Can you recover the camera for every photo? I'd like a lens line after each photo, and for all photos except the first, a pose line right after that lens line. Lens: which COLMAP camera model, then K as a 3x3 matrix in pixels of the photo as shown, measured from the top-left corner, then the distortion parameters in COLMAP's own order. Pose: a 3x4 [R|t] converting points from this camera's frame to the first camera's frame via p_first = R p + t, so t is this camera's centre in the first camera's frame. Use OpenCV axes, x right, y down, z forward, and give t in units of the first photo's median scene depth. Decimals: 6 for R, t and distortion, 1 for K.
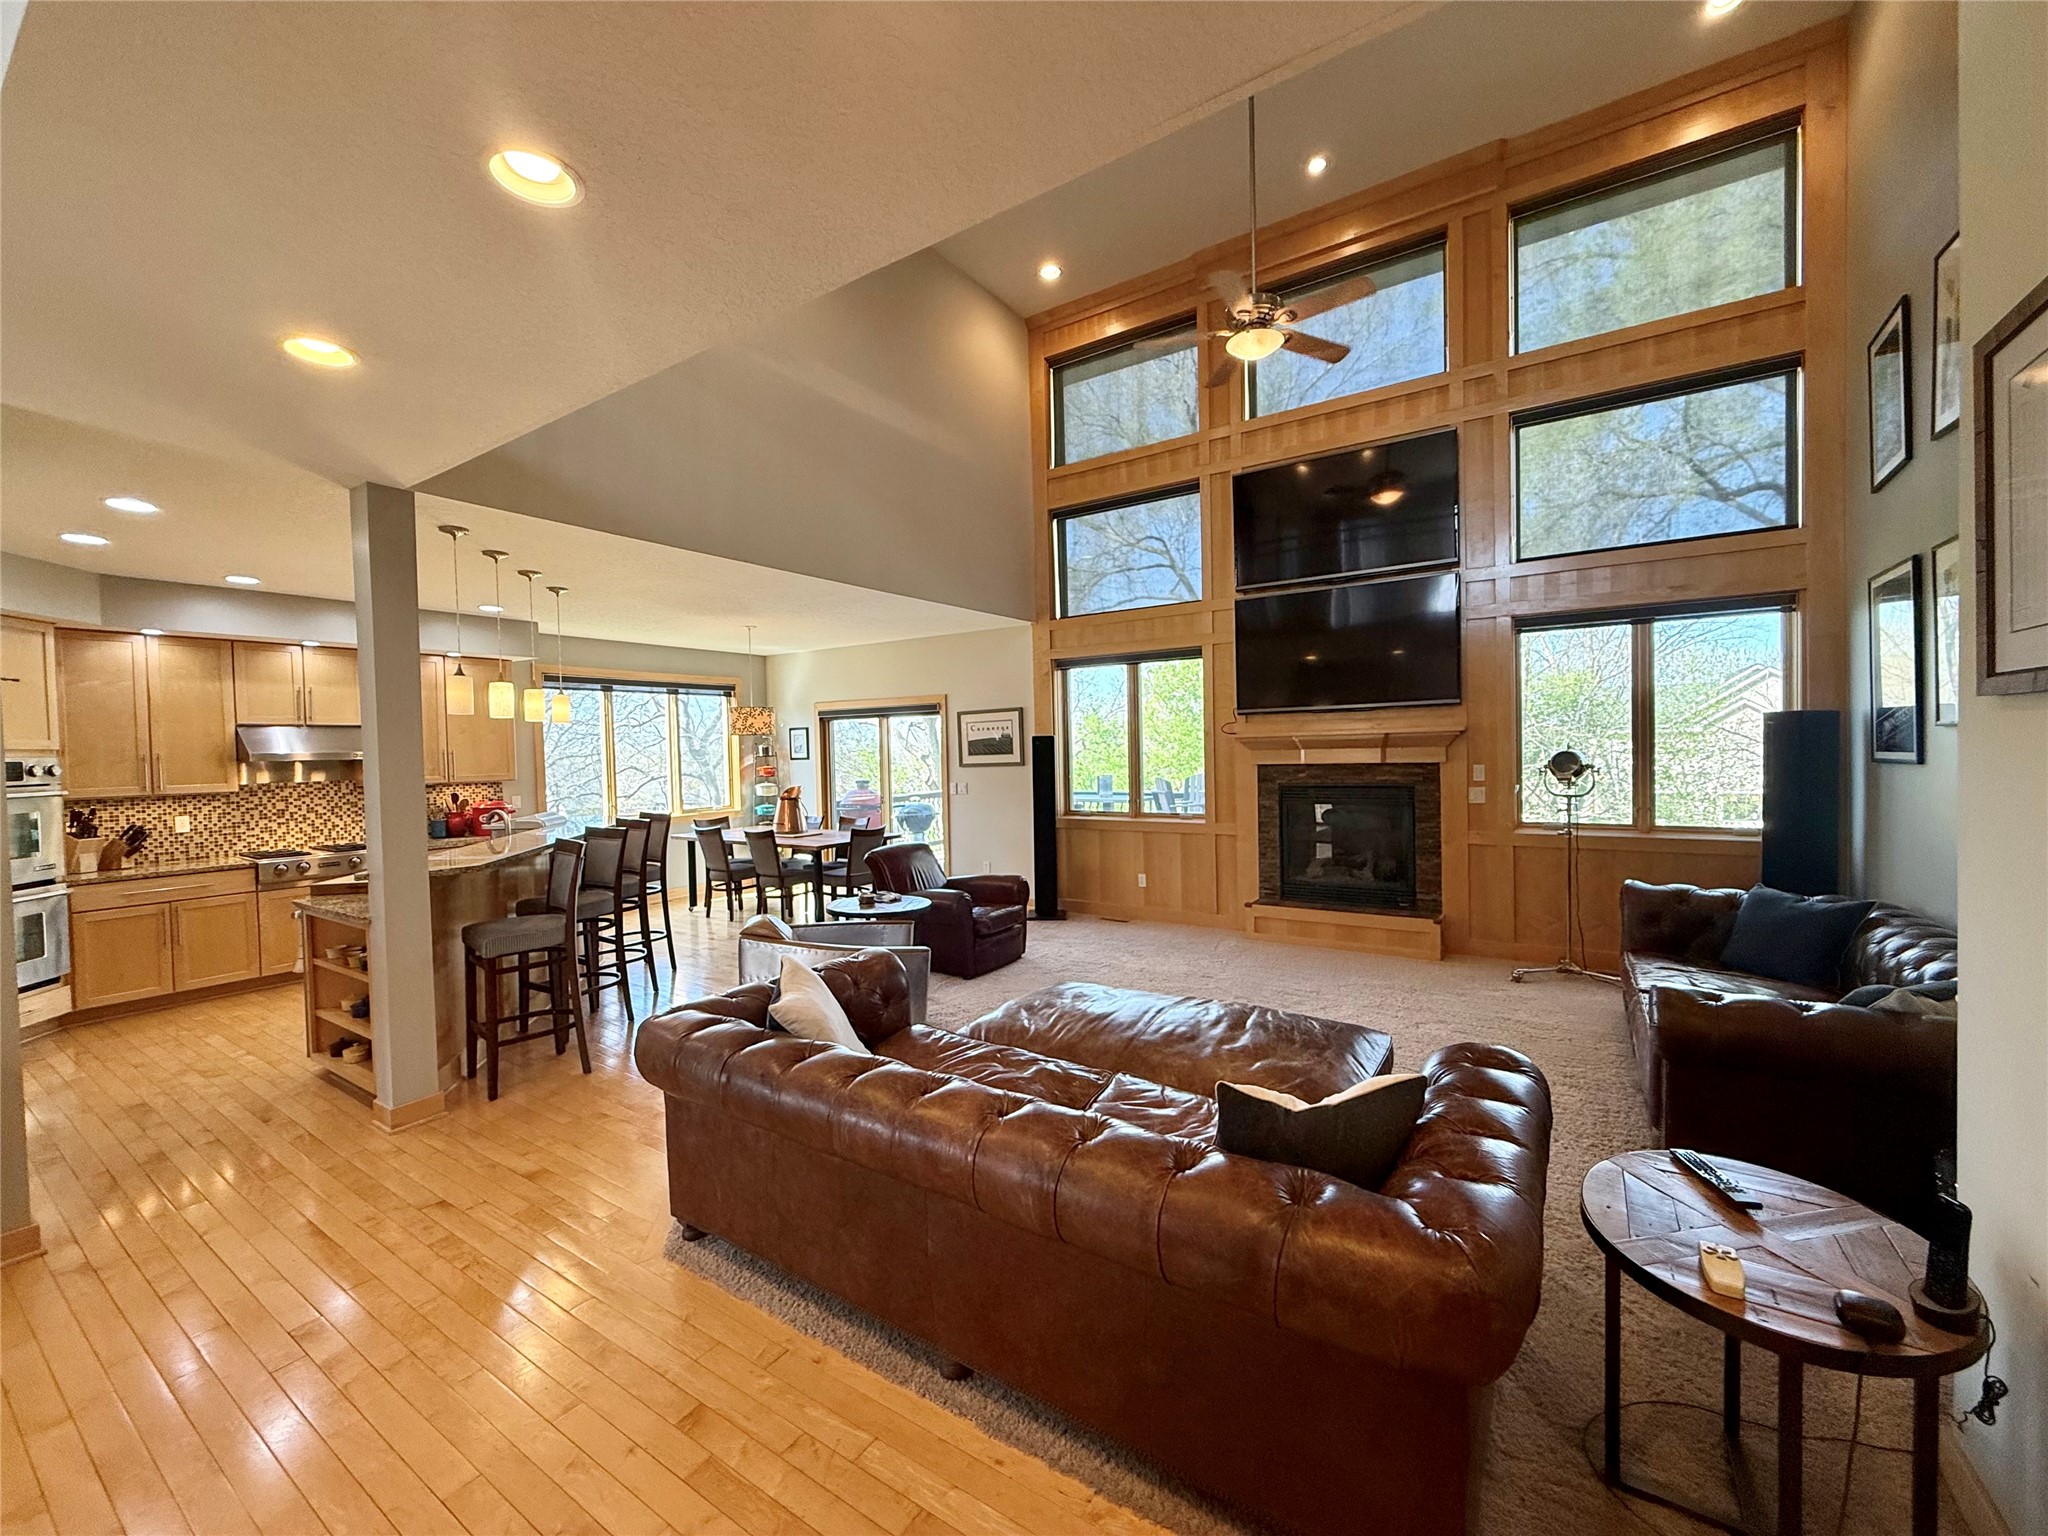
lens RADIAL K [[815.0, 0, 1022.1], [0, 815.0, 769.9], [0, 0, 1]] dist [-0.001996, 0.000652]
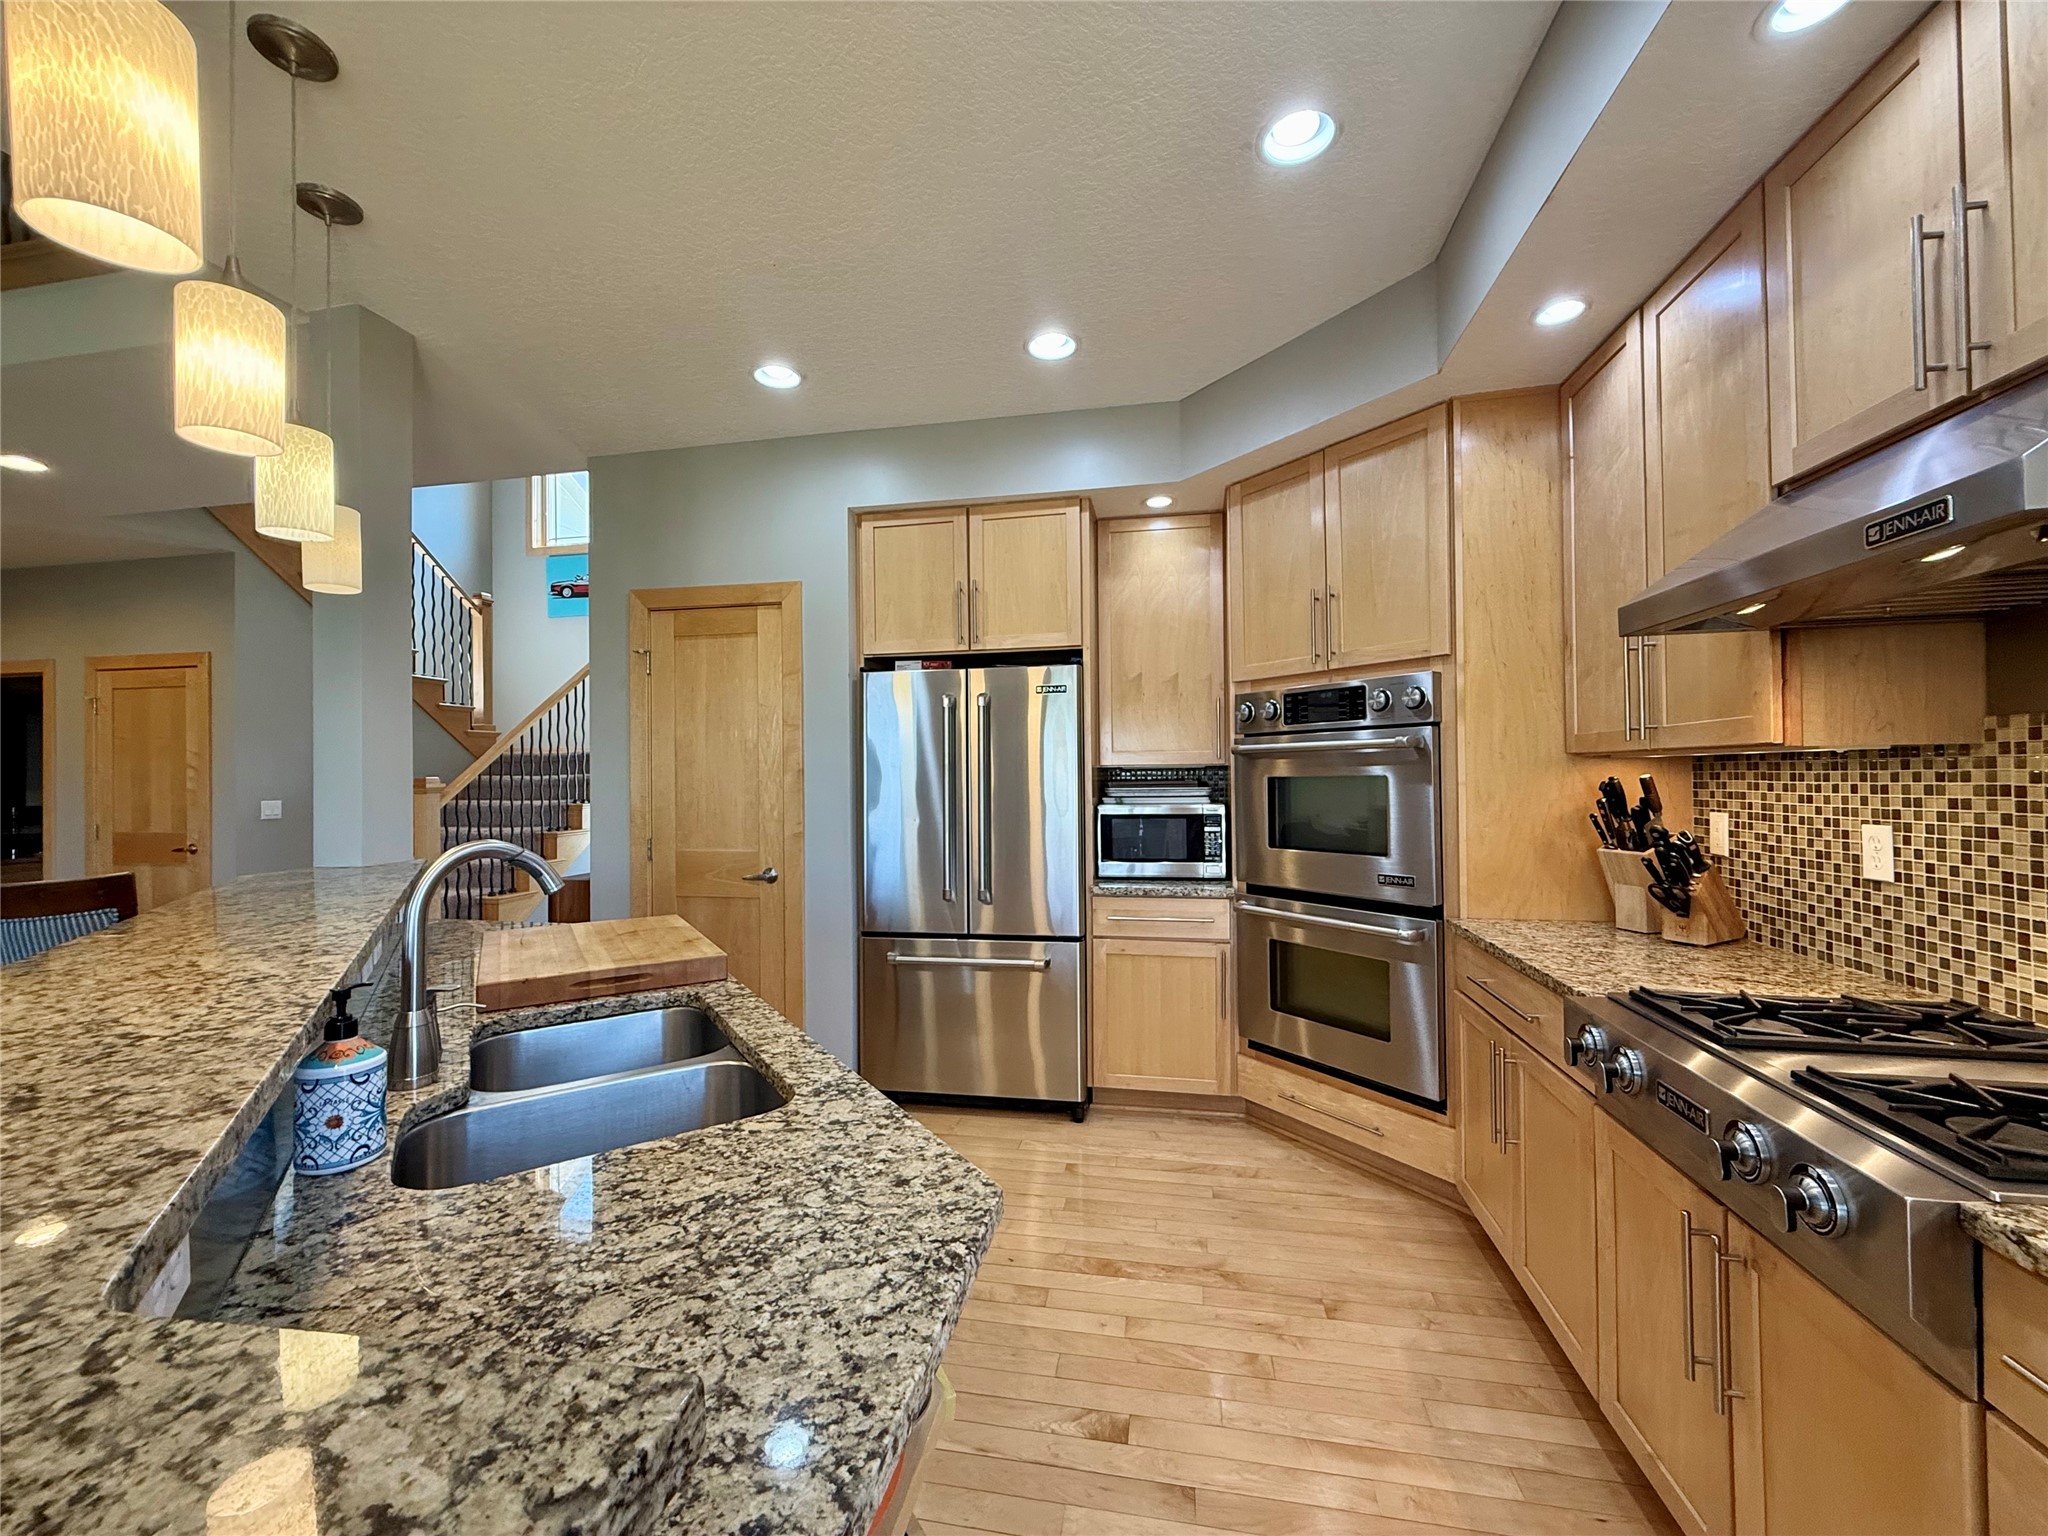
lens RADIAL K [[815.0, 0, 1018.3], [0, 815.0, 767.3], [0, 0, 1]] dist [-0.001996, 0.000652]
pose [[-0.927193, 0.030551, -0.373335, -0.608848], [0.023752, 0.999458, 0.022799, 0.021148], [0.373829, 0.012271, -0.927416, 1.104615]]
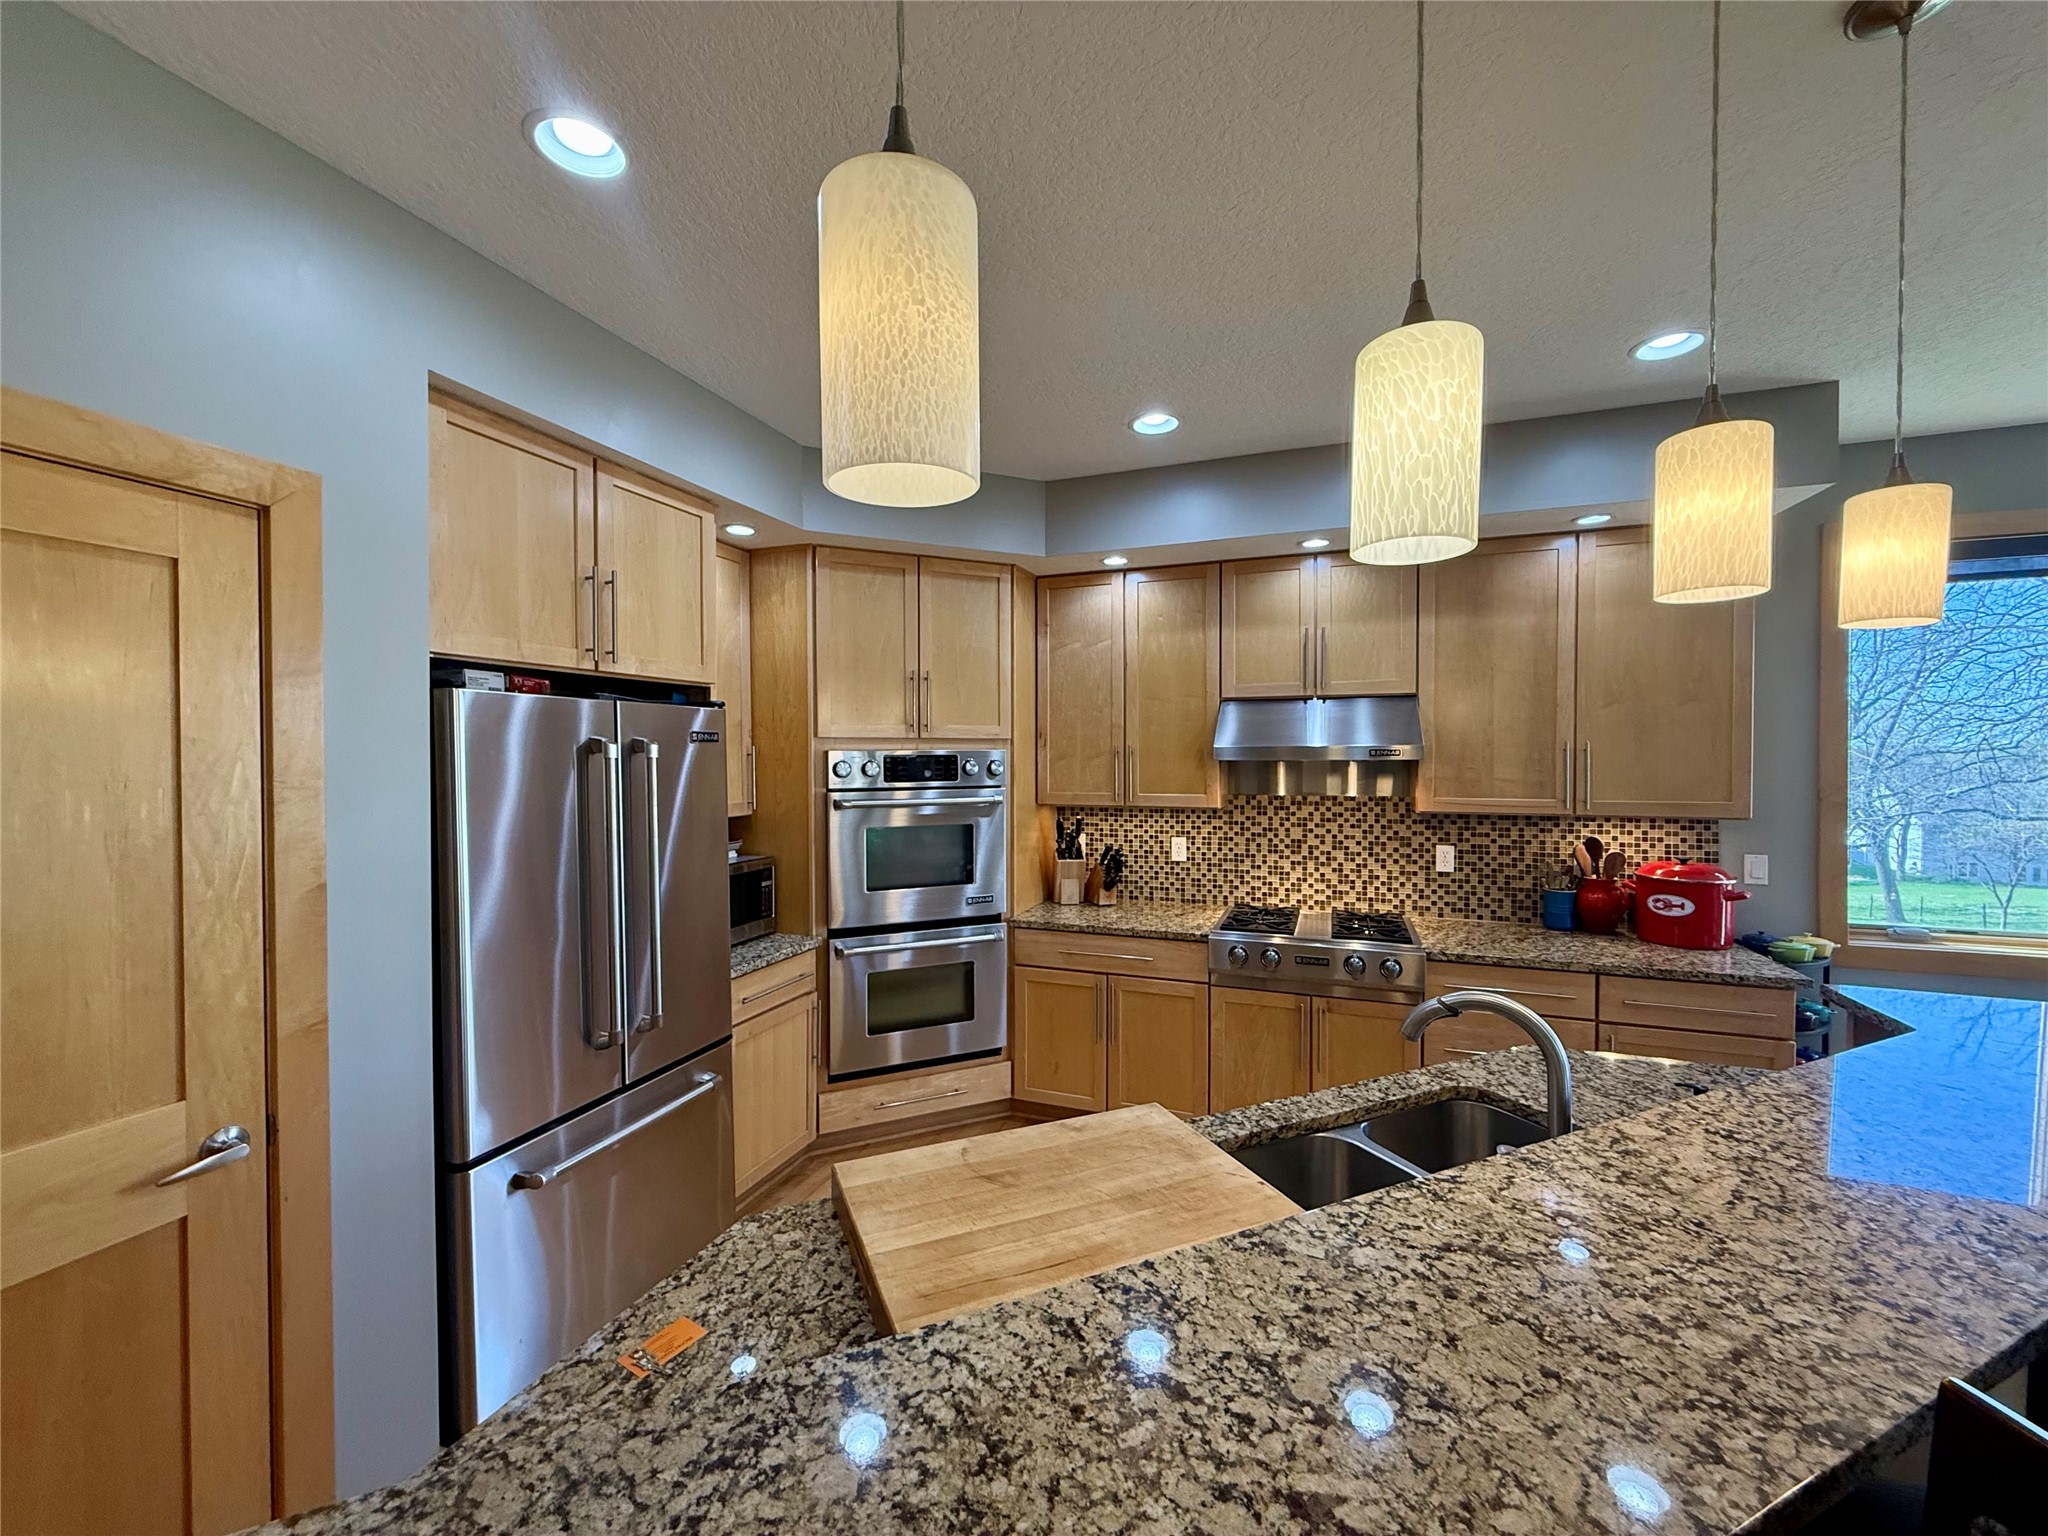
lens RADIAL K [[815.0, 0, 1020.6], [0, 815.0, 772.5], [0, 0, 1]] dist [-0.001996, 0.000652]
pose [[0.218535, 0.045014, -0.974790, -0.381474], [-0.028080, 0.998812, 0.039828, -0.019851], [0.975425, 0.018668, 0.219539, 0.688105]]
